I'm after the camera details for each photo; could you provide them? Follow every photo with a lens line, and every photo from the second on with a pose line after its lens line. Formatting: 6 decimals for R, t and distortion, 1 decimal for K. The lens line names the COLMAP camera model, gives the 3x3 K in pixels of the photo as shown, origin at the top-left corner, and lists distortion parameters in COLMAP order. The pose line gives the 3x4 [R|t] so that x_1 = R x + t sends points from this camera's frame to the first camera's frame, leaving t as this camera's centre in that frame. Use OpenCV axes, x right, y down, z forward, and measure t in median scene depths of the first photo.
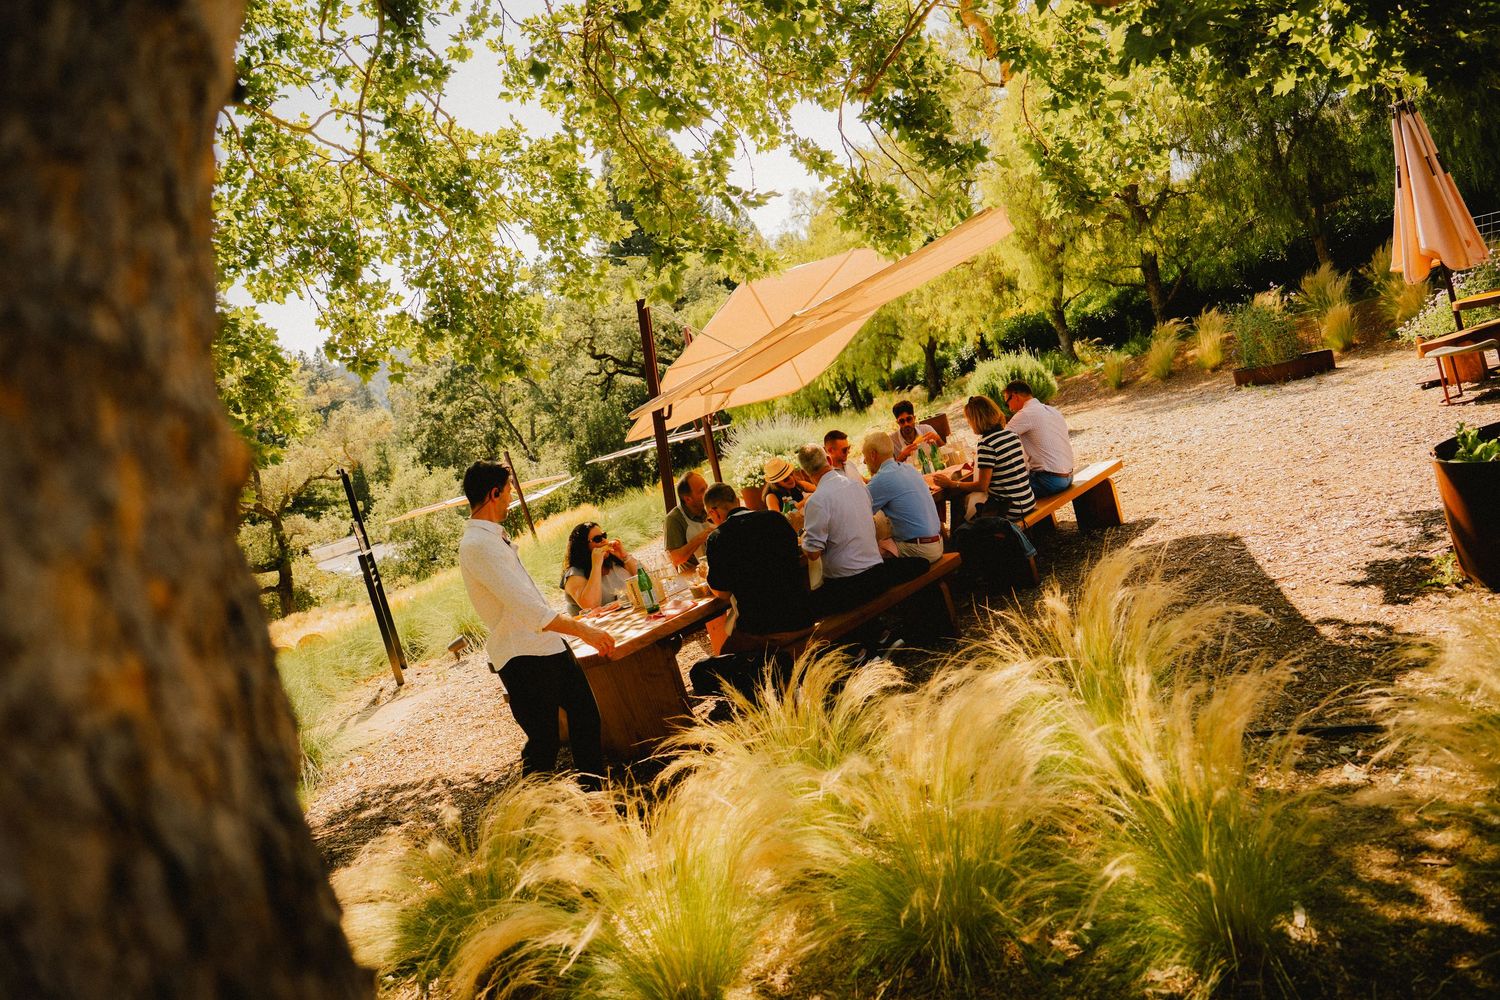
lens RADIAL K [[1008.7, 0, 753.7], [0, 1008.7, 506.8], [0, 0, 1]] dist [0.000432, 0.004005]
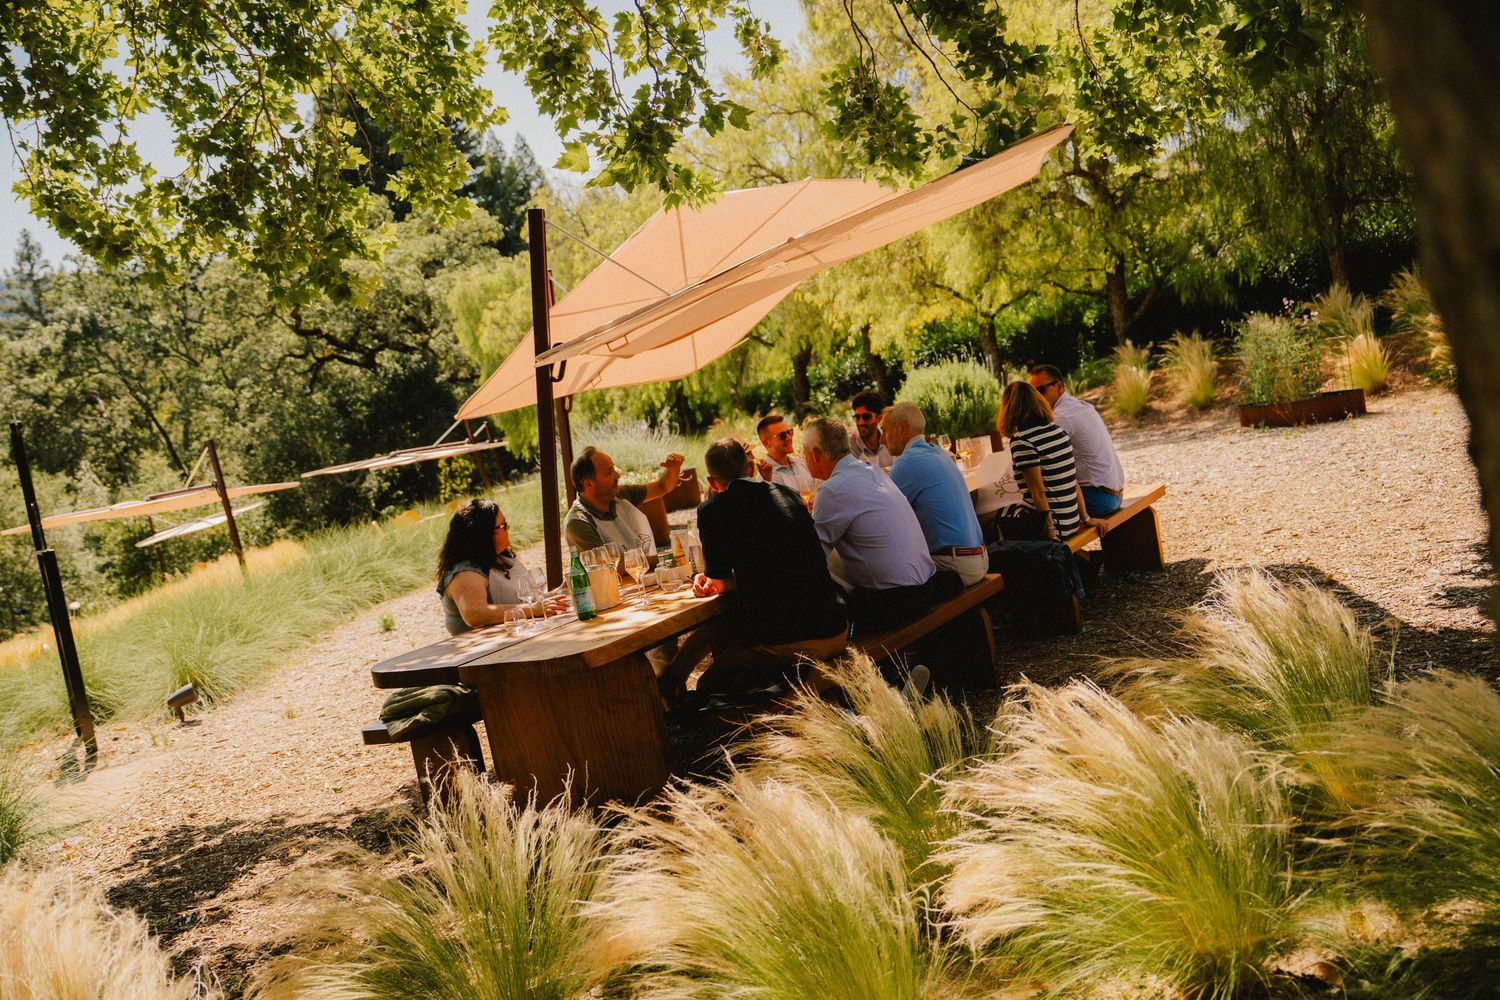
lens RADIAL K [[1429.9, 0, 750.0], [0, 1429.9, 500.0], [0, 0, 1]] dist [0.025364, 0.009043]
pose [[0.983681, 0.076894, 0.162665, -0.105343], [-0.067801, 0.995848, -0.060744, 0.046304], [-0.166660, 0.048724, 0.984810, -0.000684]]
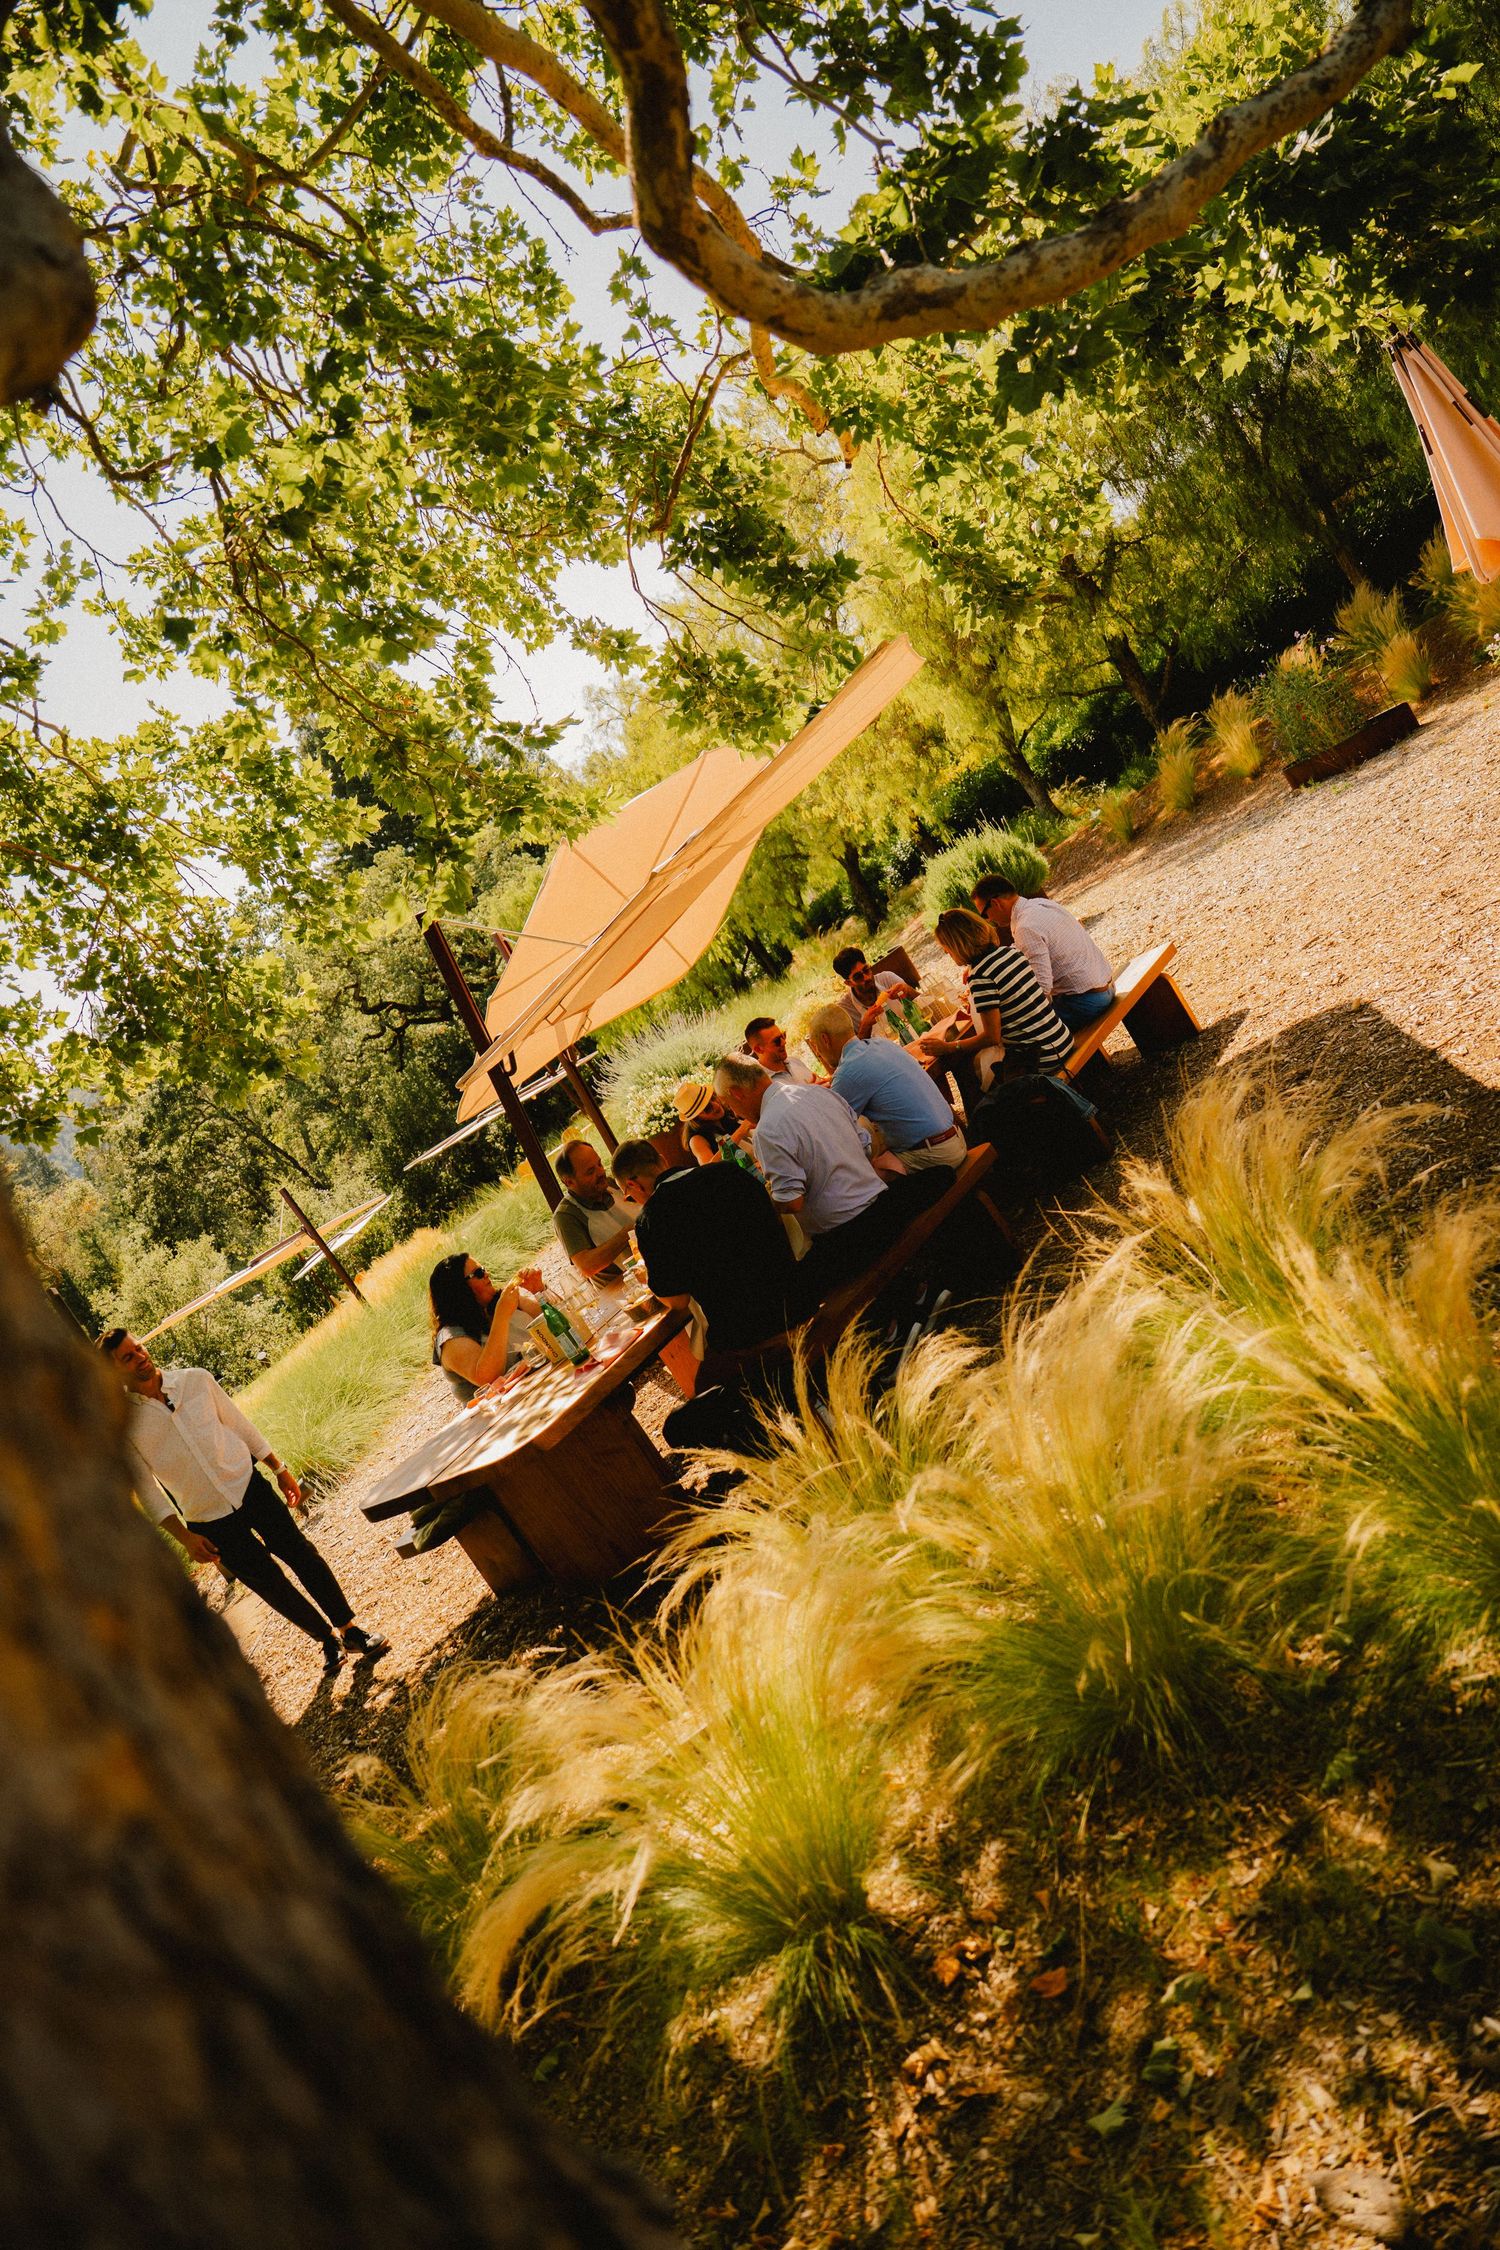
lens RADIAL K [[1513.1, 0, 752.3], [0, 1513.1, 1119.7], [0, 0, 1]] dist [-0.000054, -0.001385]
pose [[0.955493, -0.288230, 0.062902, -0.005446], [0.289266, 0.957217, -0.007846, -0.004762], [-0.057949, 0.025693, 0.997989, -0.003046]]
